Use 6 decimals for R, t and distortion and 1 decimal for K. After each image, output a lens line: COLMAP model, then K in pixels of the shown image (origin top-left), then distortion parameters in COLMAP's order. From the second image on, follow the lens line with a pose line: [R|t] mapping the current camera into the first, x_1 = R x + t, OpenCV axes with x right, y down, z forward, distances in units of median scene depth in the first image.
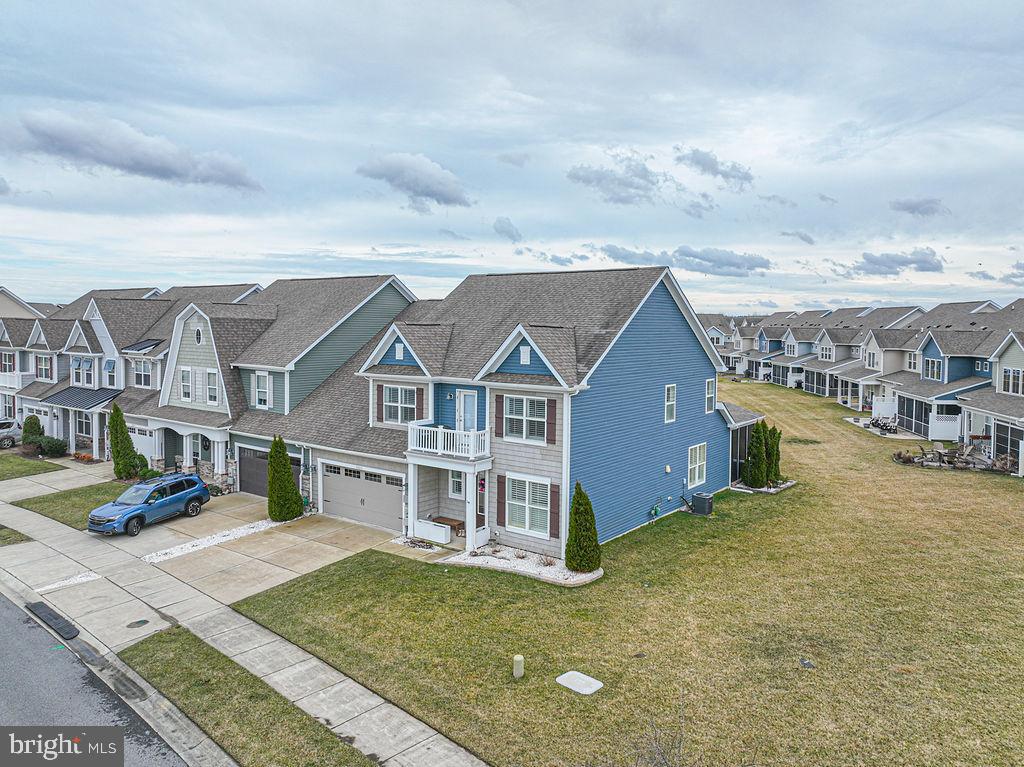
lens RADIAL K [[732.9, 0, 511.6], [0, 732.9, 347.6], [0, 0, 1]] dist [0.014595, 0.003945]
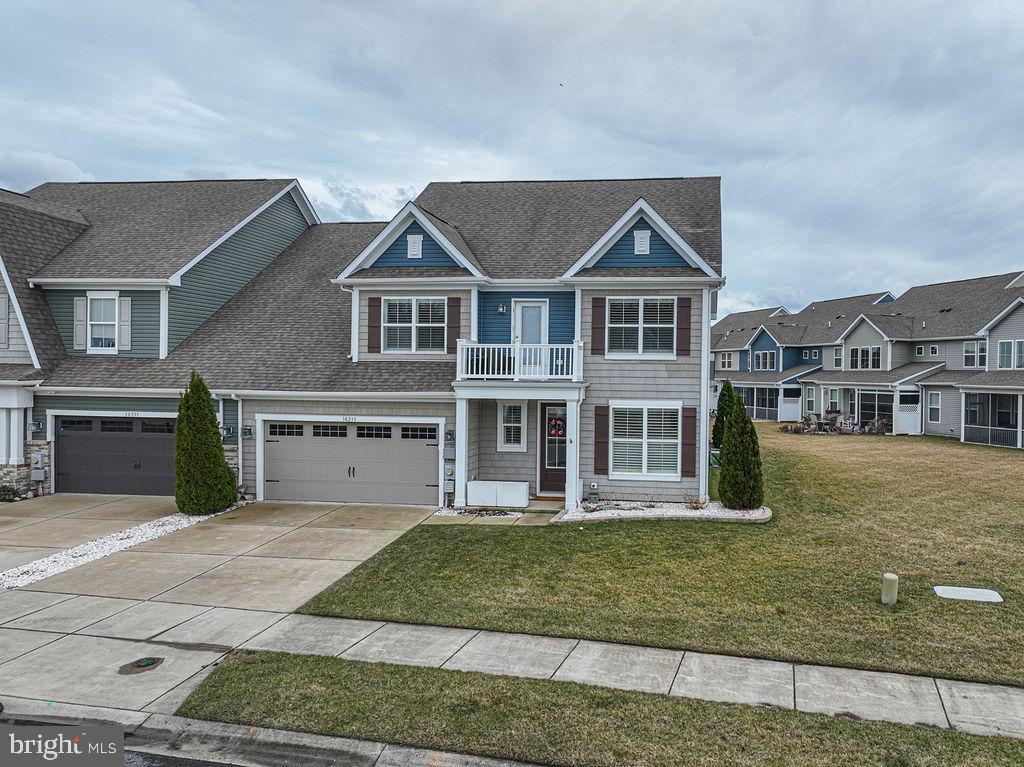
lens RADIAL K [[732.6, 0, 512.0], [0, 732.6, 383.5], [0, 0, 1]] dist [-0.007913, 0.002658]
pose [[0.858030, 0.023991, 0.513039, -0.417664], [0.010445, 0.997887, -0.064132, 0.174762], [-0.513493, 0.060386, 0.855966, 0.360312]]
